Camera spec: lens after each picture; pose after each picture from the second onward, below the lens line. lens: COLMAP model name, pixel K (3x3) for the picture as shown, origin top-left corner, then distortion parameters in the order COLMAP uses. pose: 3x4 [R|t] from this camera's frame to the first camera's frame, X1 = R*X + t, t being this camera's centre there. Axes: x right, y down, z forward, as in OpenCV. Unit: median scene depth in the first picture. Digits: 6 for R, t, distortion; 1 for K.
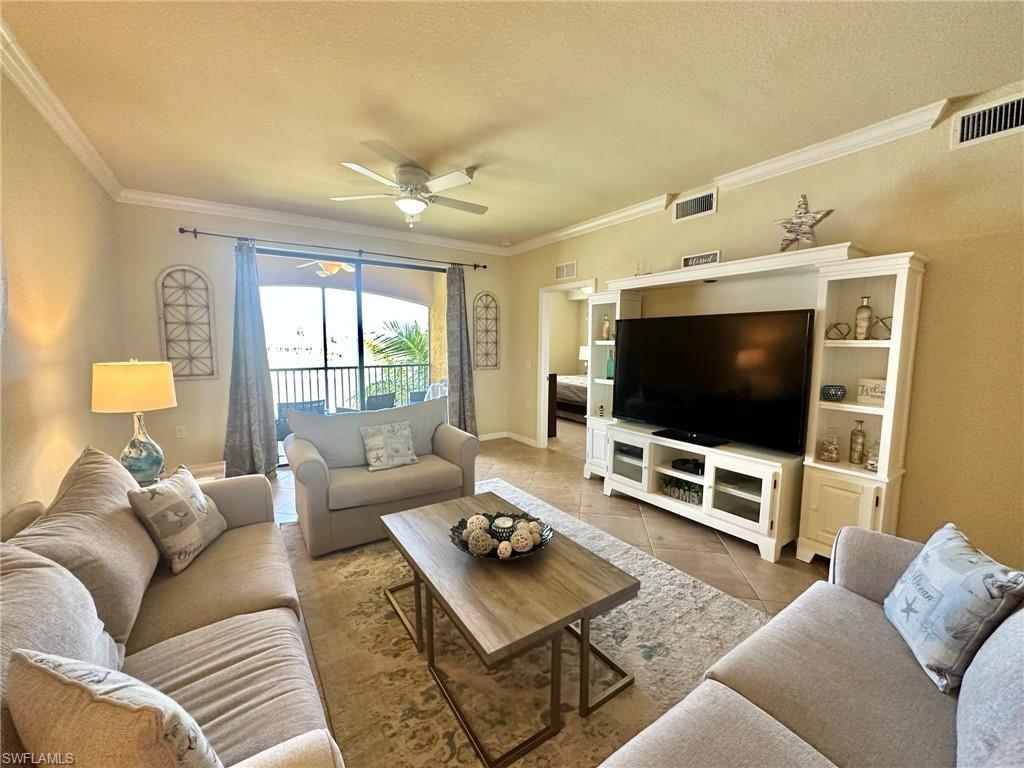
lens RADIAL K [[408.7, 0, 513.5], [0, 408.7, 385.1], [0, 0, 1]] dist [-0.001776, 0.000411]
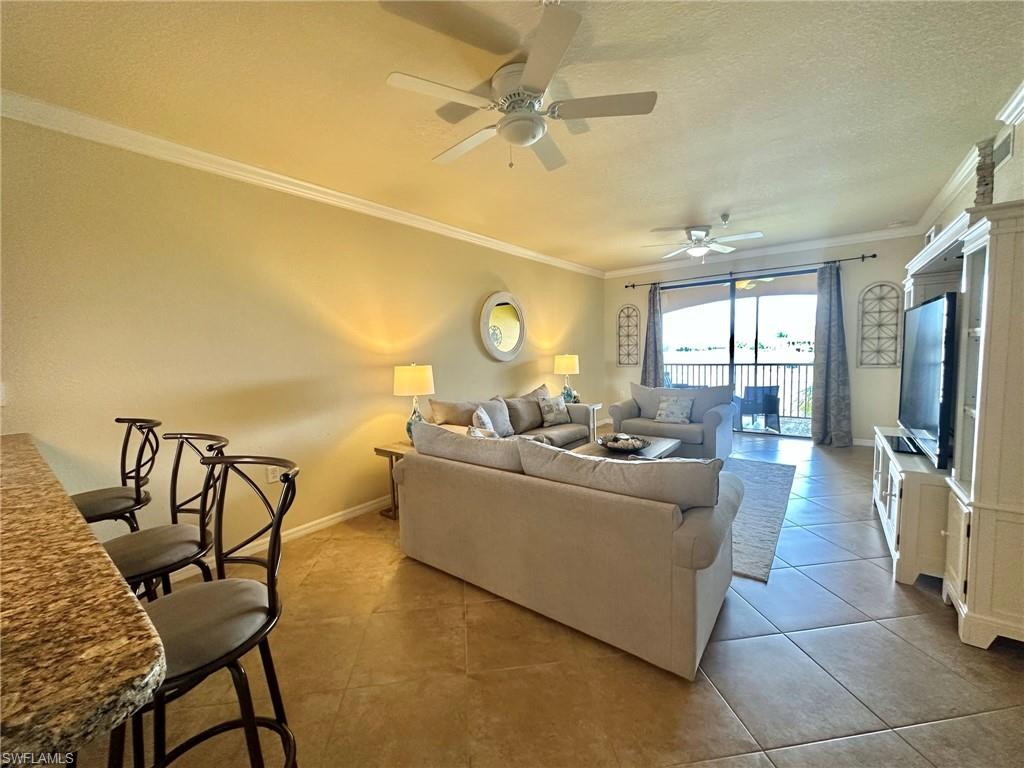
lens RADIAL K [[408.7, 0, 511.5], [0, 408.7, 384.0], [0, 0, 1]] dist [-0.001776, 0.000411]
pose [[0.312042, 0.065682, -0.947795, 1.139764], [-0.068677, 0.996557, 0.046451, 0.022518], [0.947583, 0.050597, 0.315478, -0.094486]]
